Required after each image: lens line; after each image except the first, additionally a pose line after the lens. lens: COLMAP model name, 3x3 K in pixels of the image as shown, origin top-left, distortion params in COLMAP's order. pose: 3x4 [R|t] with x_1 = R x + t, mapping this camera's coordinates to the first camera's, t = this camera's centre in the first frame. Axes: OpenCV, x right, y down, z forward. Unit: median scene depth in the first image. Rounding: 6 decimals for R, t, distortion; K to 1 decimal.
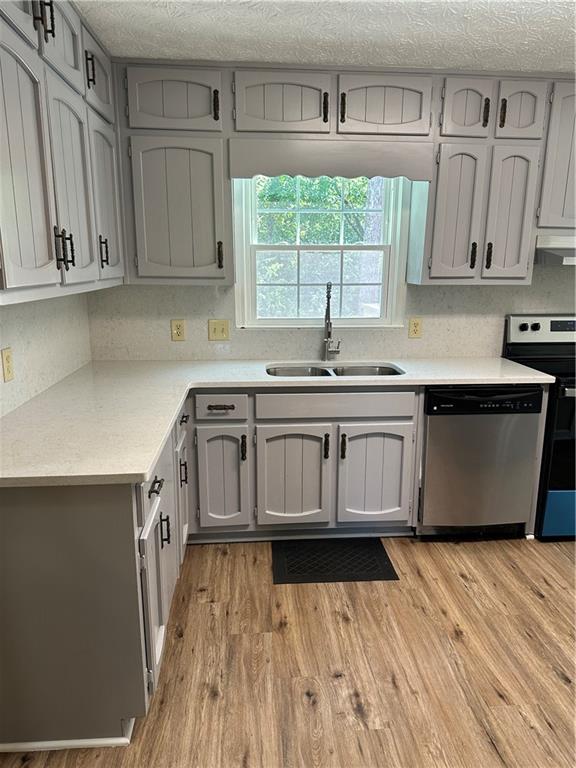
lens RADIAL K [[523.7, 0, 288.0], [0, 523.7, 384.0], [0, 0, 1]] dist [0.098920, -0.115643]
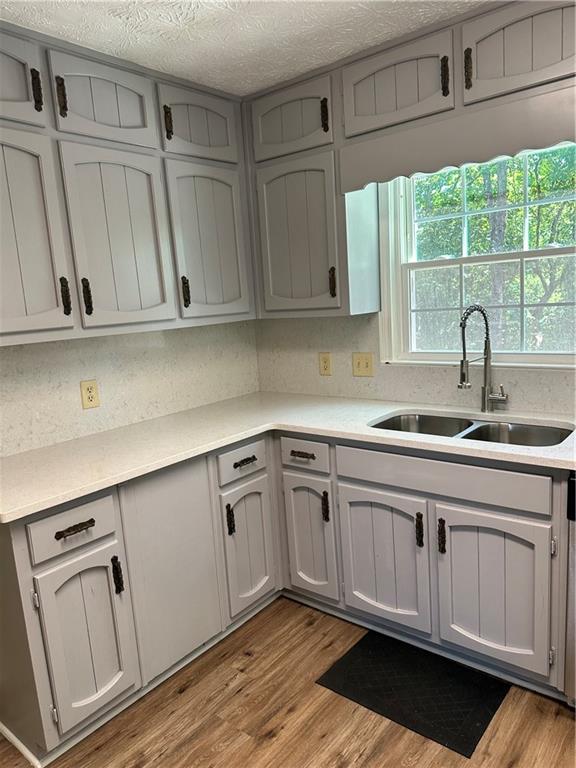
lens RADIAL K [[534.9, 0, 284.5], [0, 534.9, 387.1], [0, 0, 1]] dist [0.097181, -0.118933]
pose [[0.729080, 0.063489, -0.681478, 0.448888], [-0.083893, 0.996470, 0.003082, -0.068159], [0.679268, 0.054925, 0.731832, 0.310090]]
